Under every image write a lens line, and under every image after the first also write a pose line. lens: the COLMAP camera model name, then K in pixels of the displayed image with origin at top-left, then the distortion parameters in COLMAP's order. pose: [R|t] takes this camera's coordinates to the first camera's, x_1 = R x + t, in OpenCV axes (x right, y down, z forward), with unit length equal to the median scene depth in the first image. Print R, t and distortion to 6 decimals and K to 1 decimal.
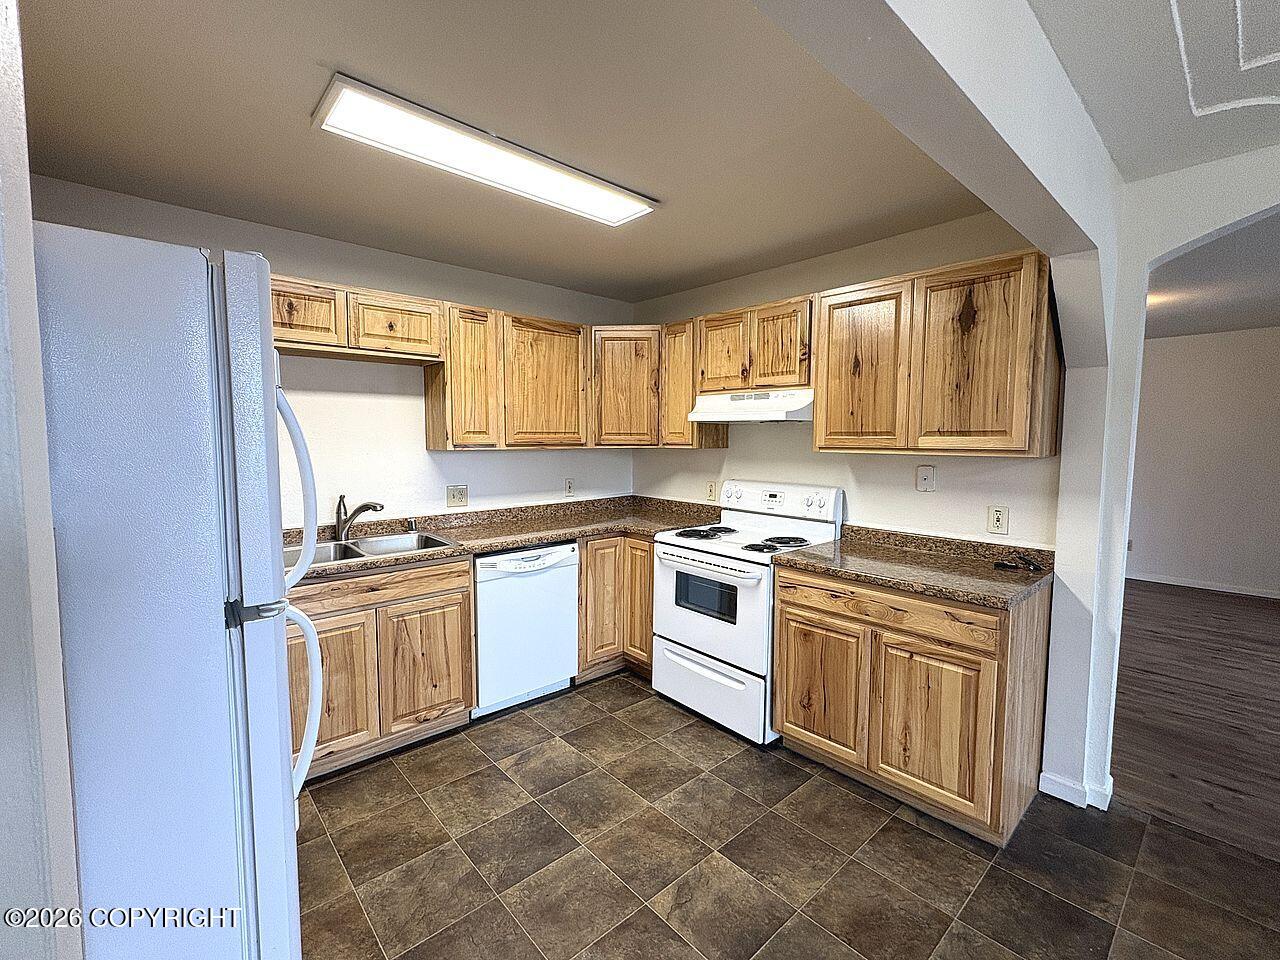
lens RADIAL K [[556.4, 0, 639.3], [0, 556.4, 478.8], [0, 0, 1]] dist [-0.000293, 0.001154]
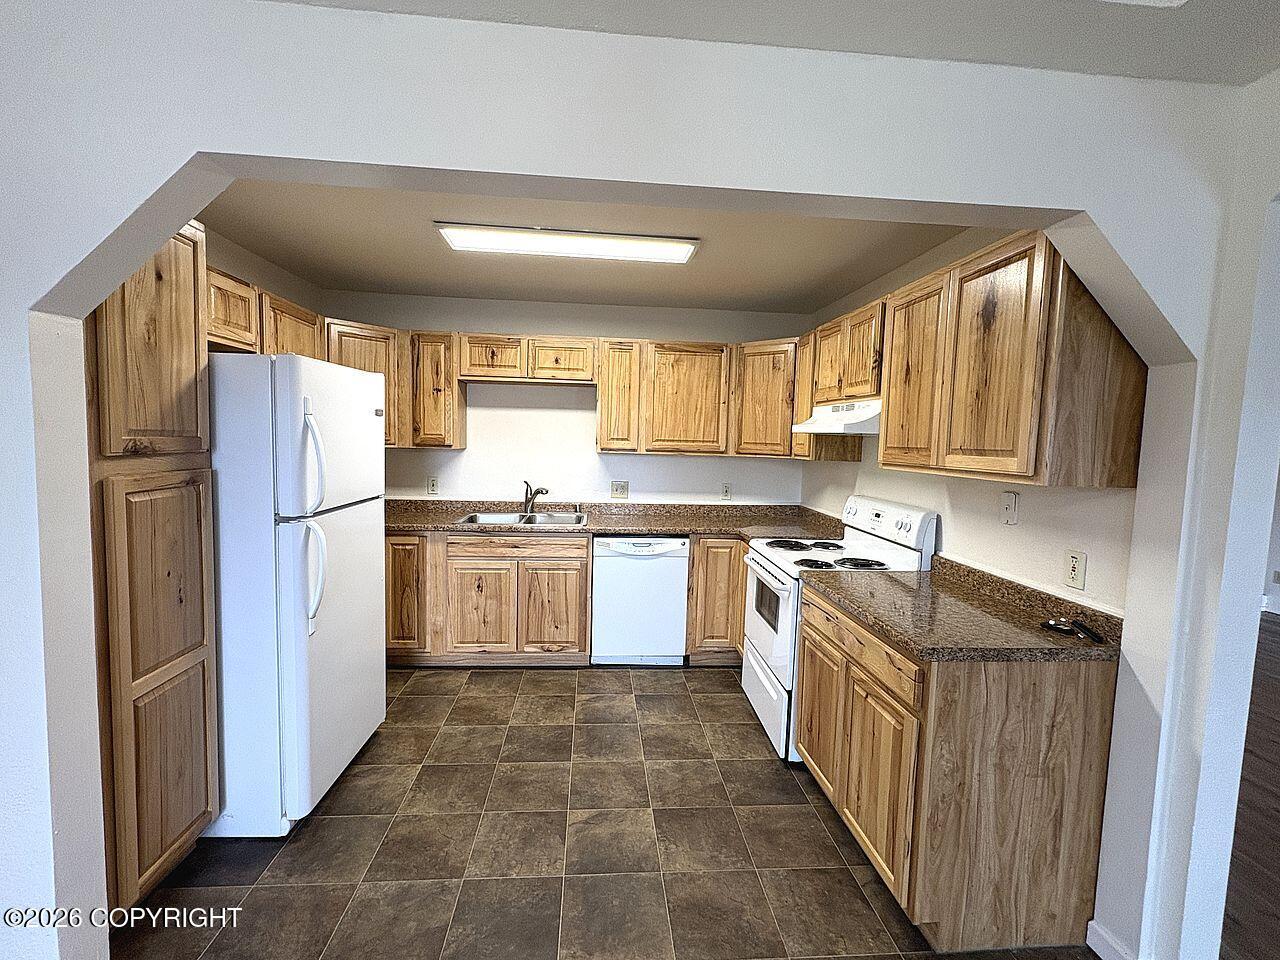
lens RADIAL K [[556.4, 0, 638.9], [0, 556.4, 479.1], [0, 0, 1]] dist [-0.000293, 0.001154]
pose [[0.795729, 0.064517, -0.602207, 0.560691], [-0.072173, 0.997326, 0.011482, -0.012604], [0.601337, 0.034327, 0.798257, 0.035731]]
